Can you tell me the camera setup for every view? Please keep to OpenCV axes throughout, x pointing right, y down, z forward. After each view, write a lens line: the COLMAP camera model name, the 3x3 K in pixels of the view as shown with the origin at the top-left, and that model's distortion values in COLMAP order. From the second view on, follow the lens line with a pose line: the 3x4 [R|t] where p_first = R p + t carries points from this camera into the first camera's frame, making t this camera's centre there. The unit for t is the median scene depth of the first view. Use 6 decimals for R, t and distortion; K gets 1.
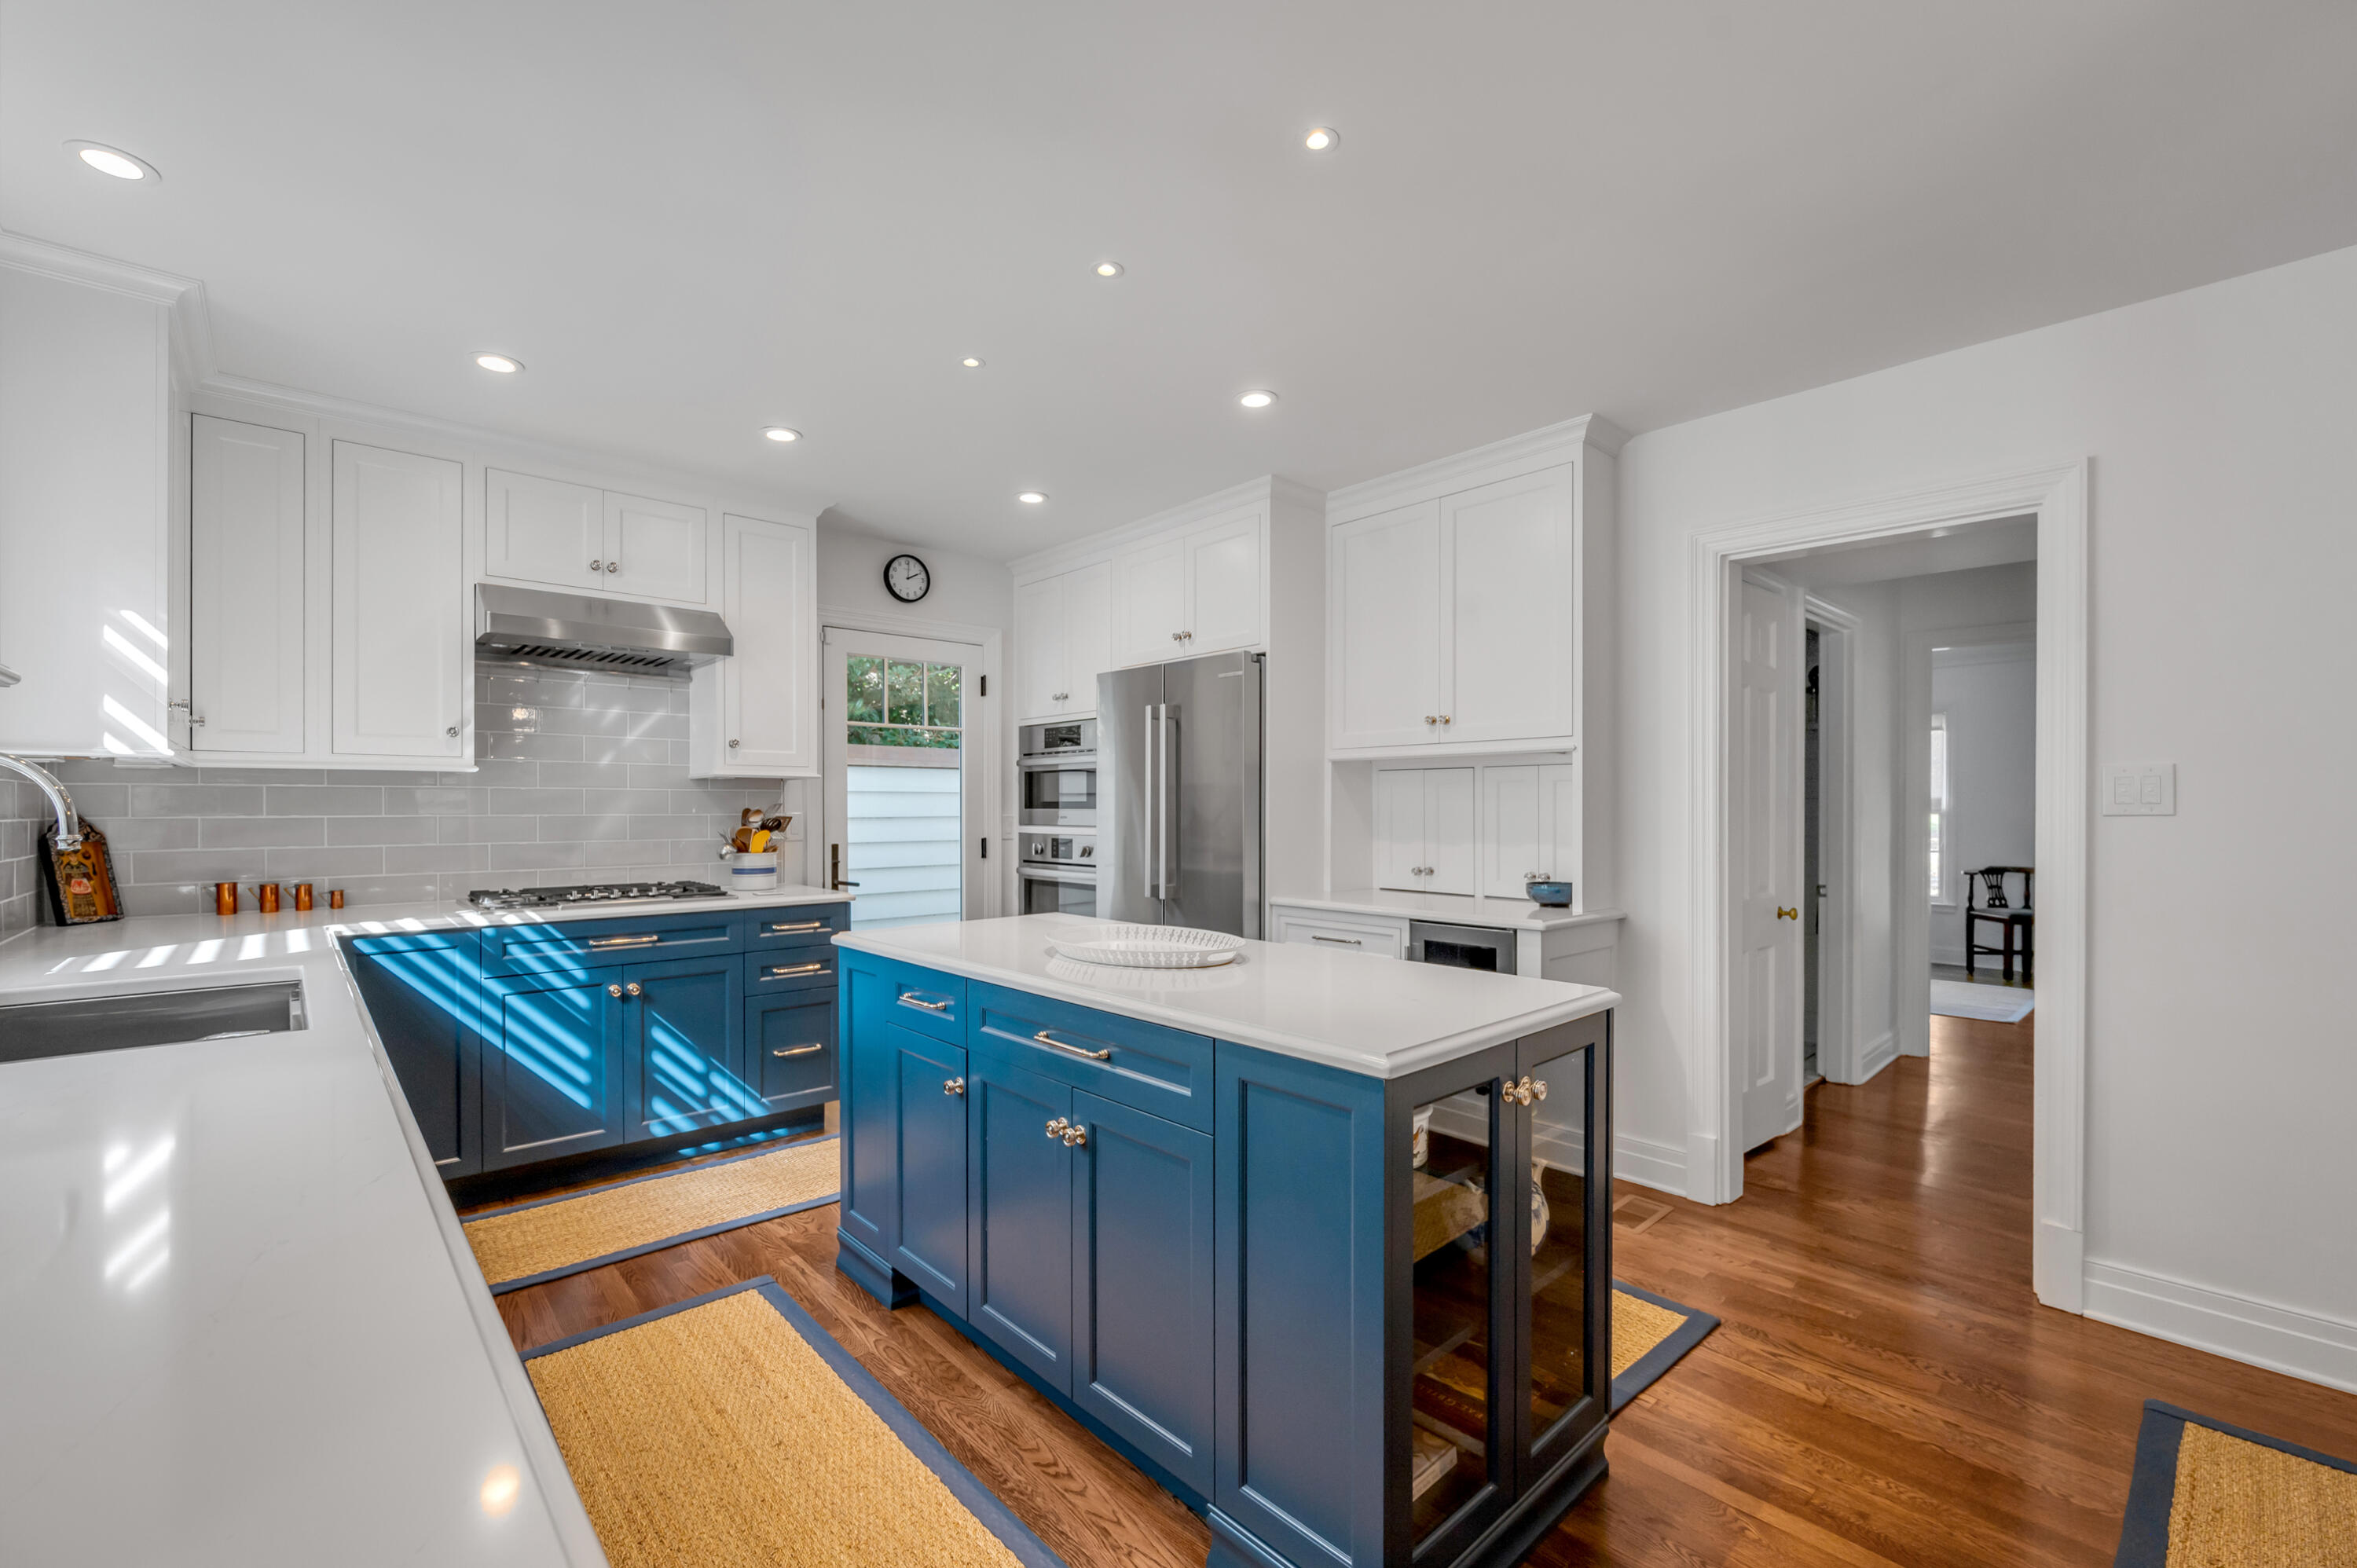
lens RADIAL K [[975.7, 0, 1166.6], [0, 975.7, 811.6], [0, 0, 1]] dist [-0.000424, 0.000127]
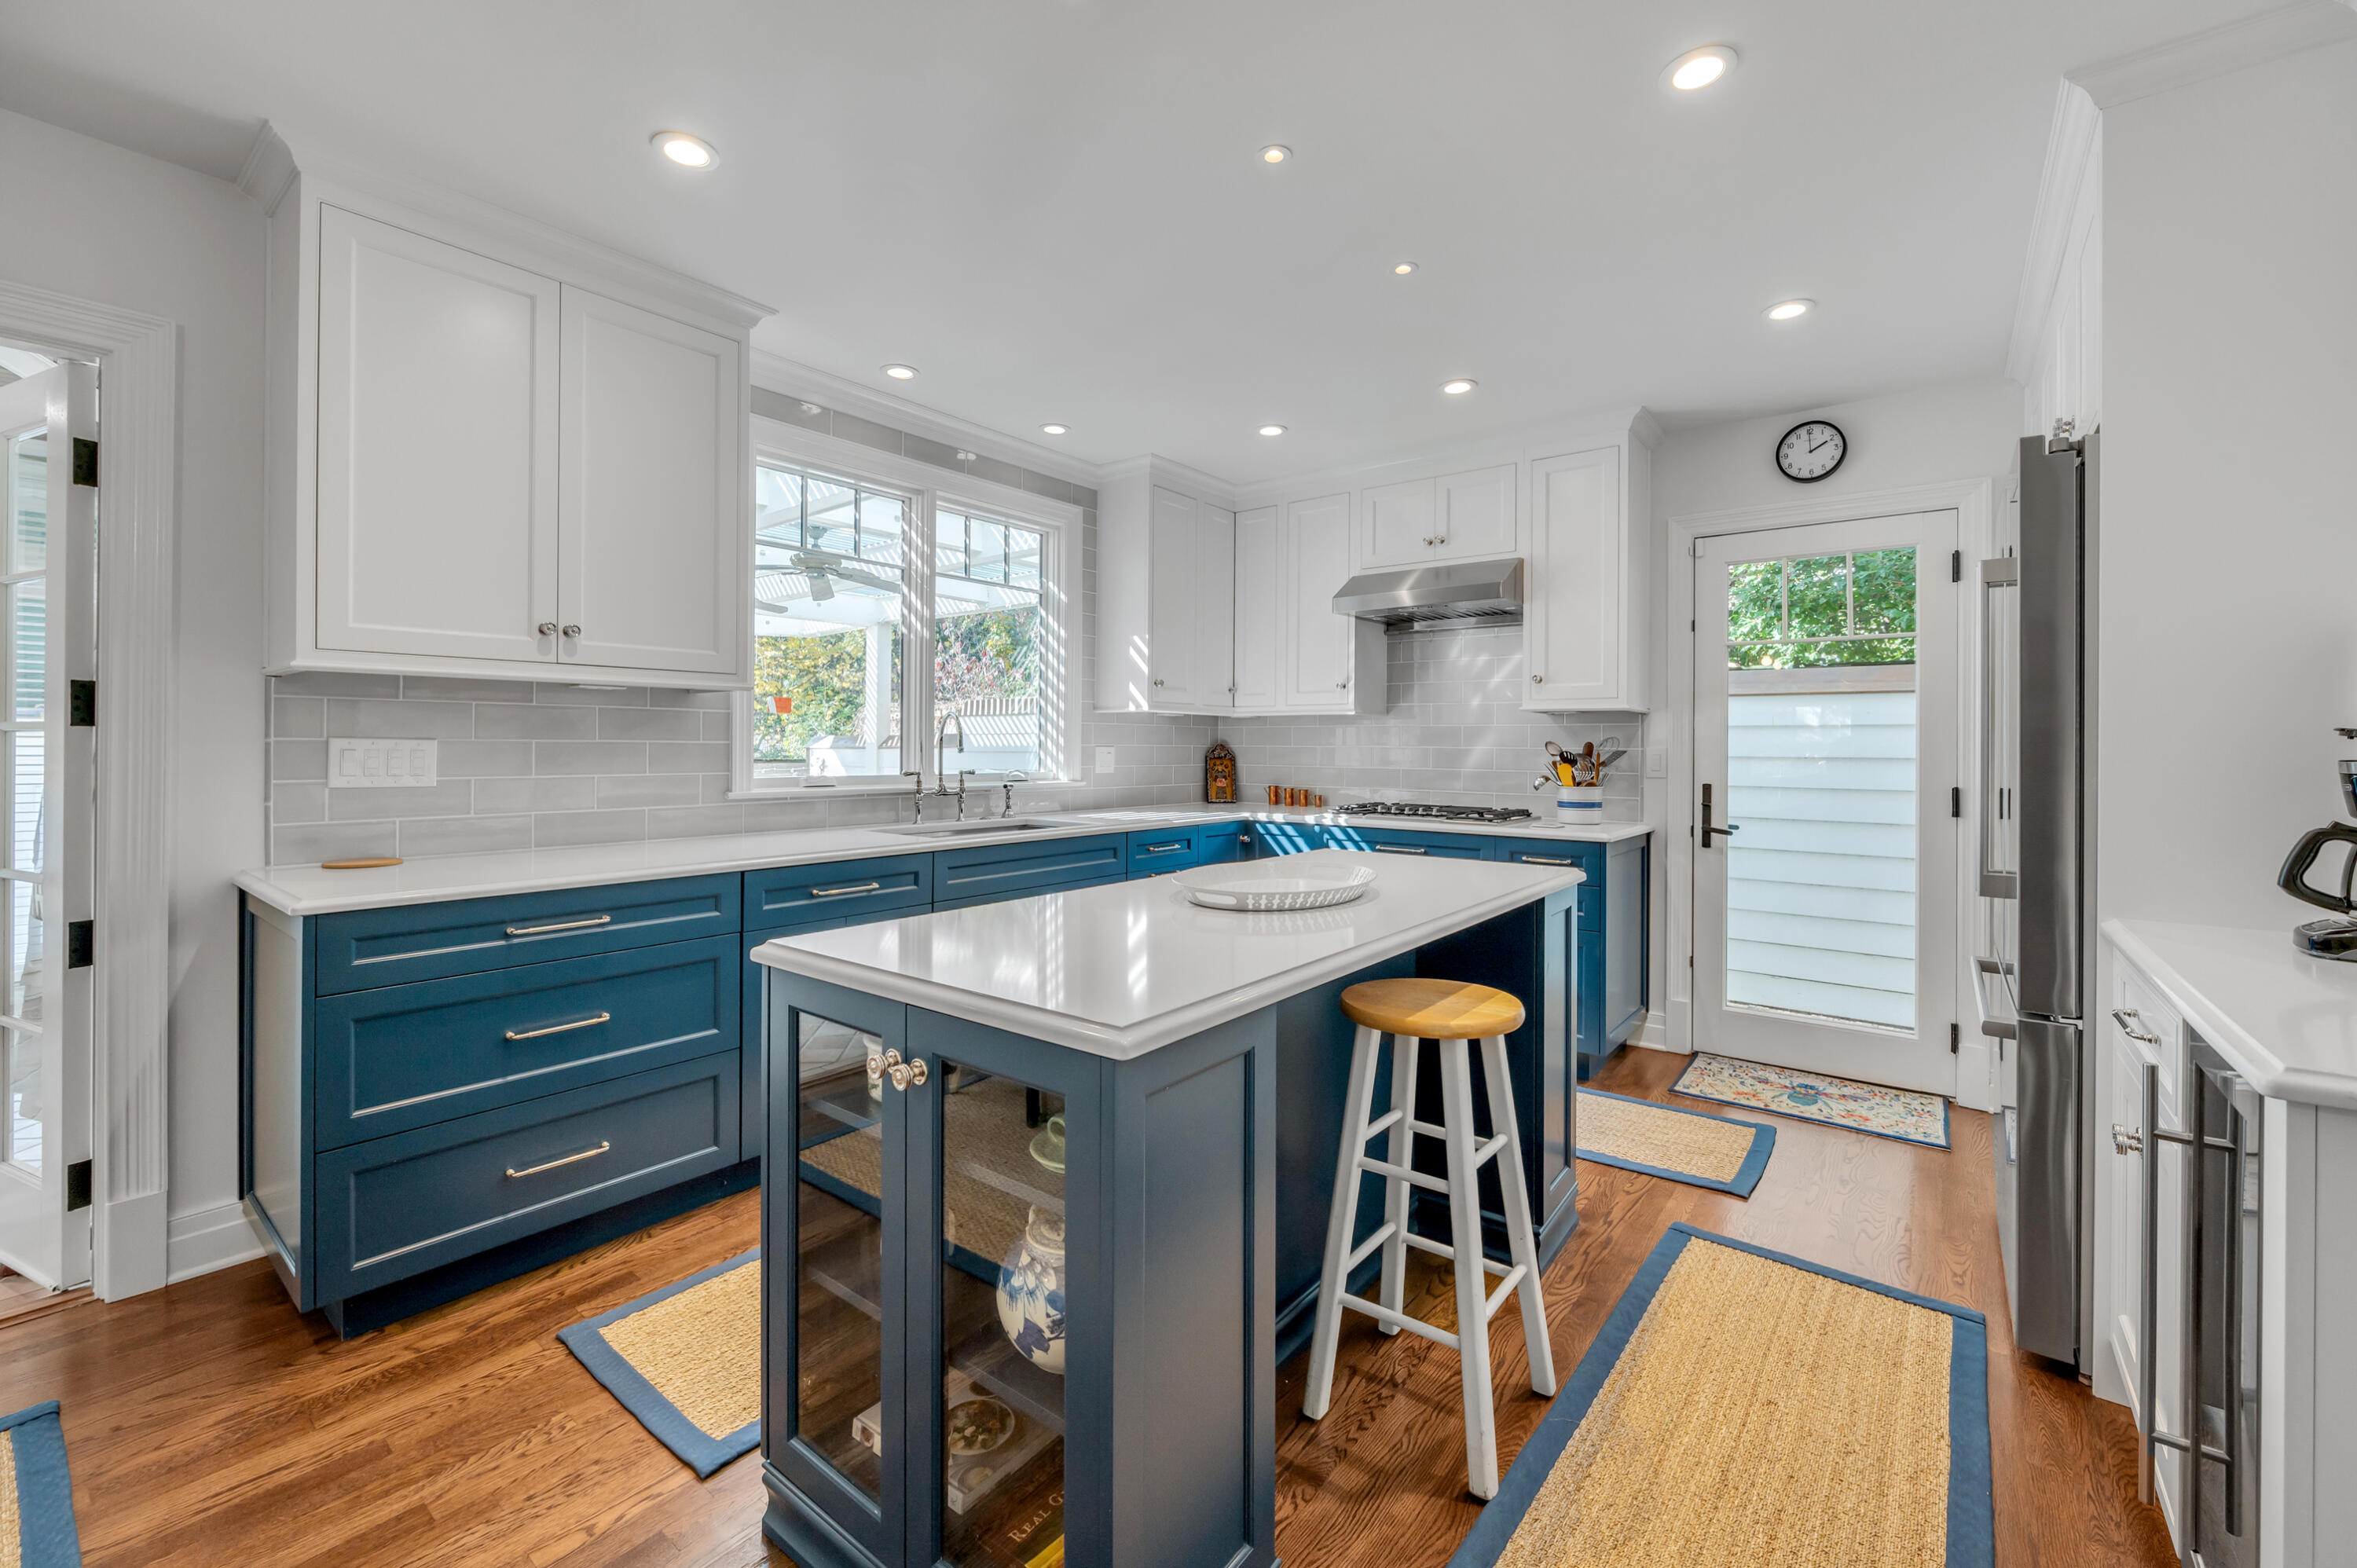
lens RADIAL K [[960.2, 0, 1185.2], [0, 960.2, 743.8], [0, 0, 1]] dist [-0.001405, -0.000057]
pose [[0.176408, 0.000265, -0.984317, 0.507930], [-0.011931, 0.999927, -0.001869, 0.005306], [0.984245, 0.012073, 0.176398, 0.462305]]
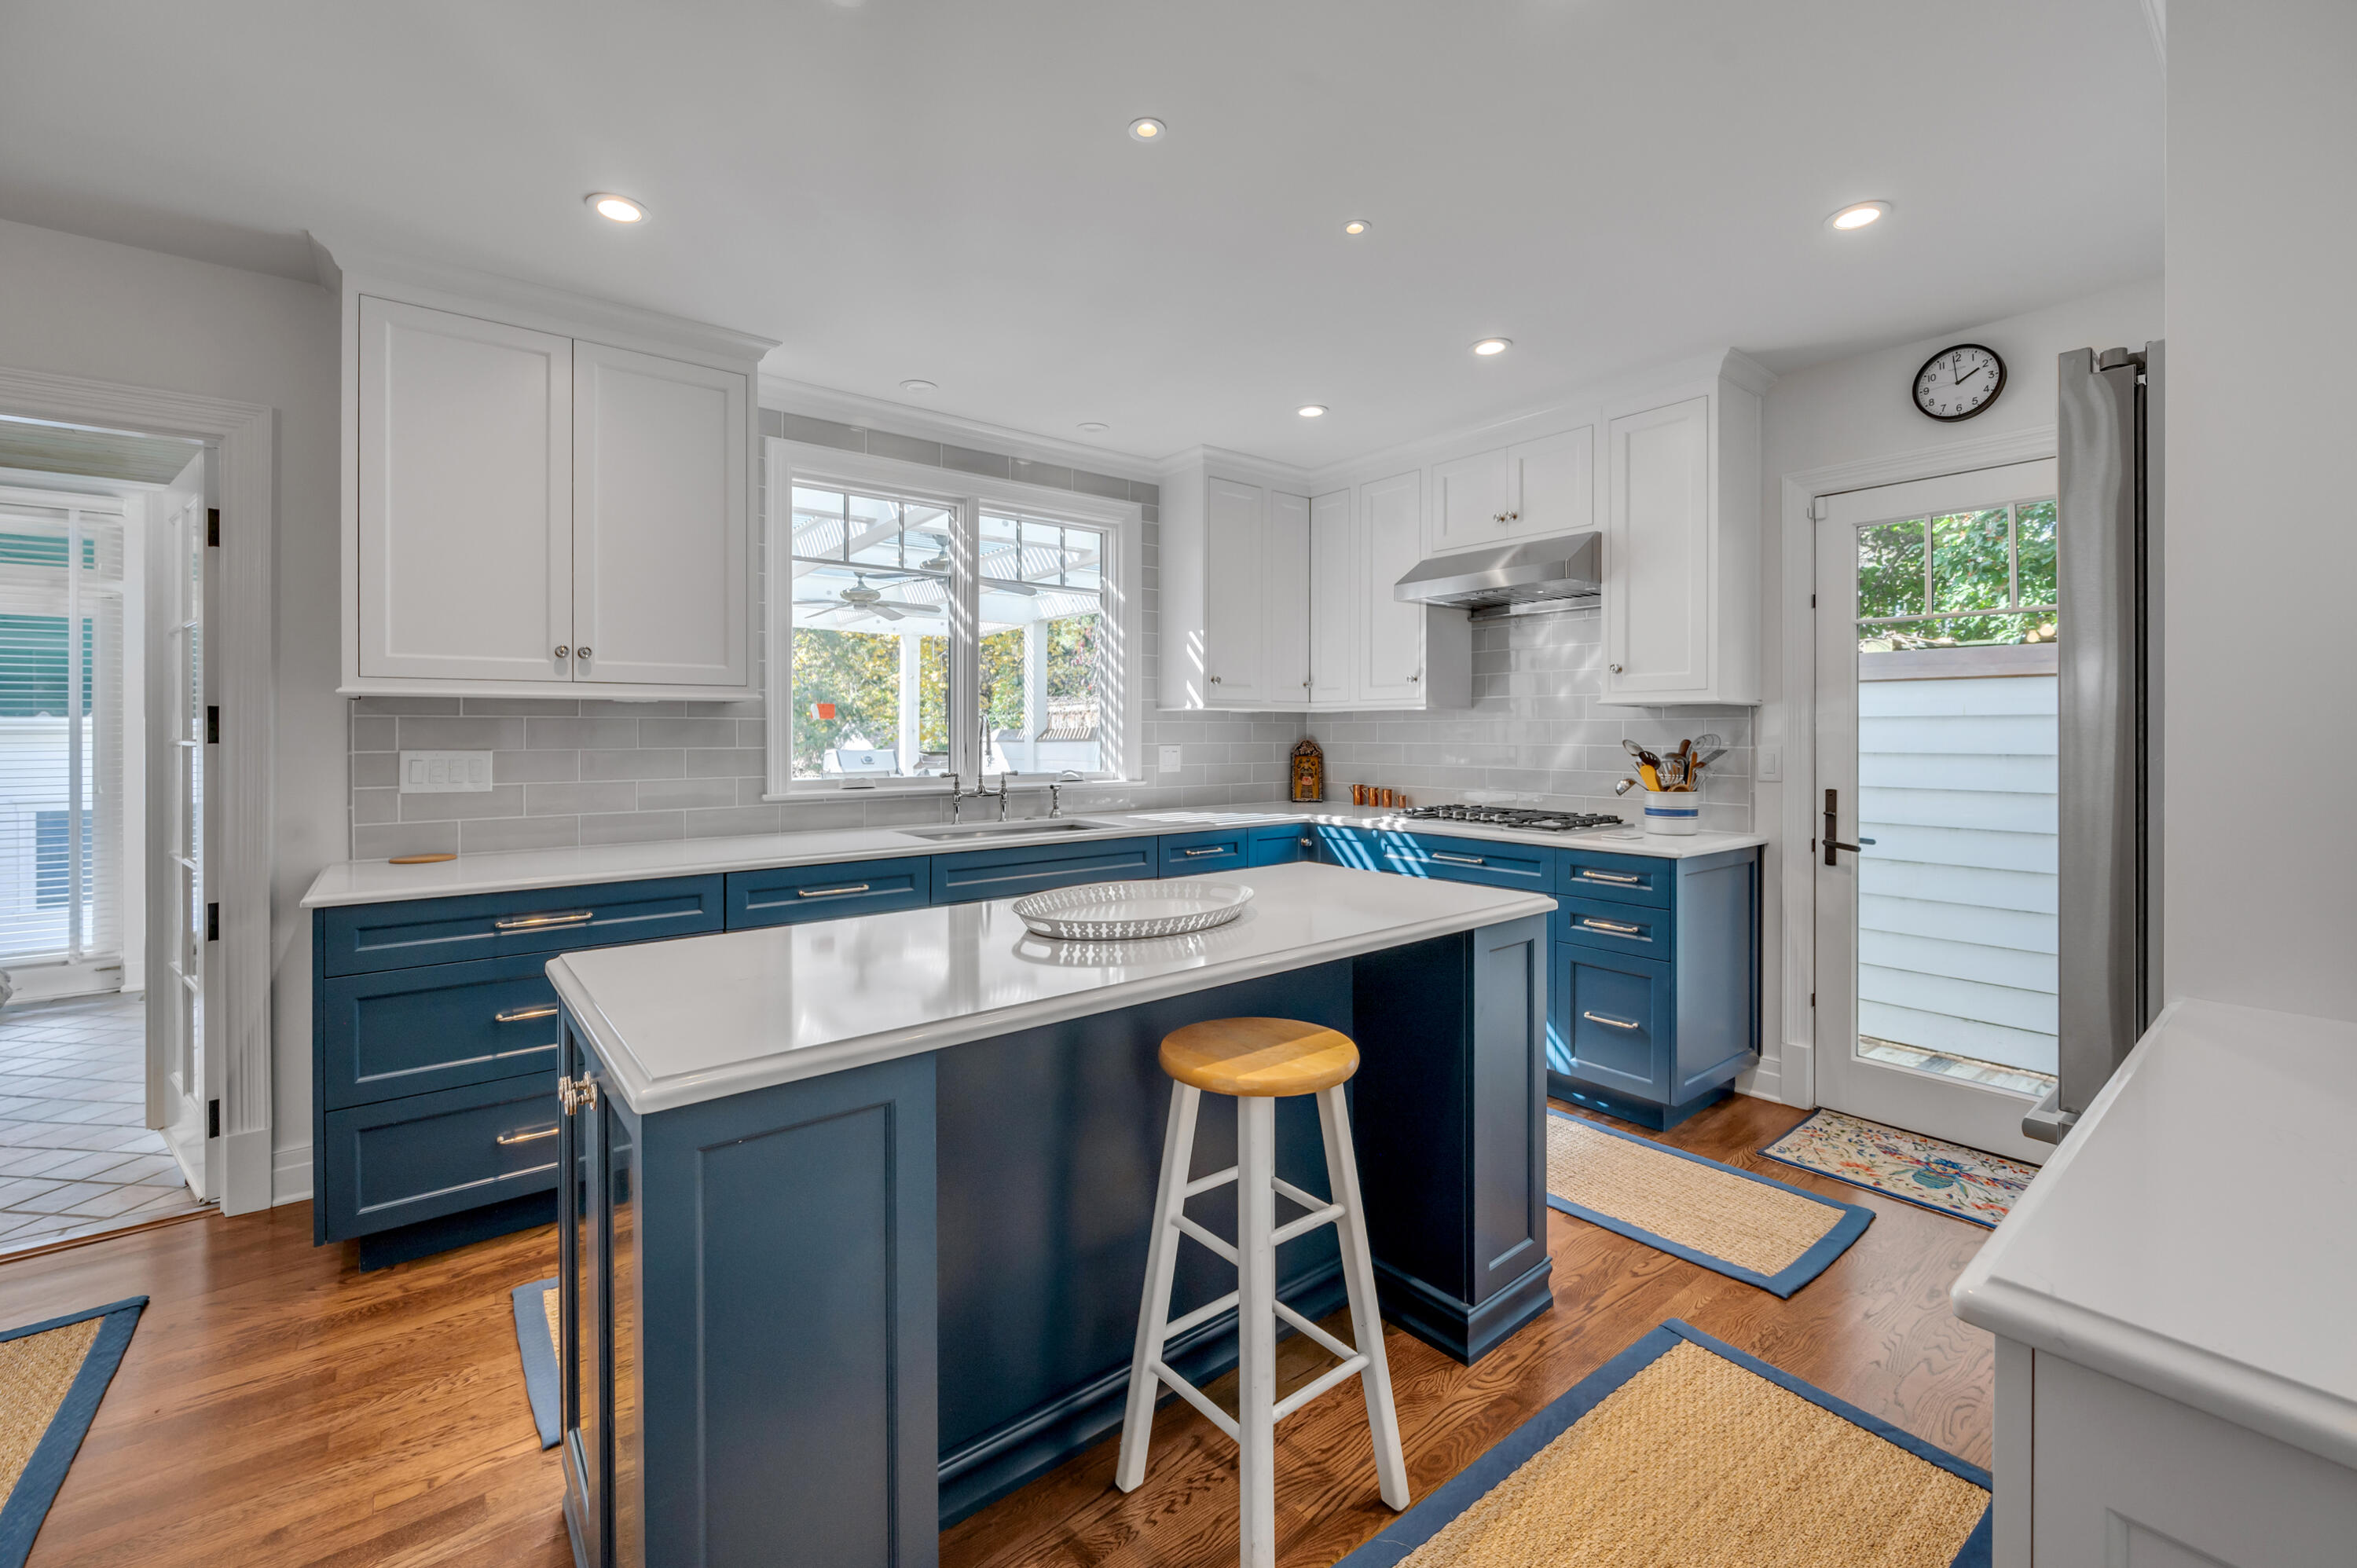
lens RADIAL K [[963.8, 0, 1179.7], [0, 963.8, 732.2], [0, 0, 1]] dist [-0.001502, -0.000378]
pose [[-0.056689, 0.002461, -0.998389, 0.491502], [-0.004134, 0.999988, 0.002699, -0.011670], [0.998383, 0.004280, -0.056678, 0.658858]]
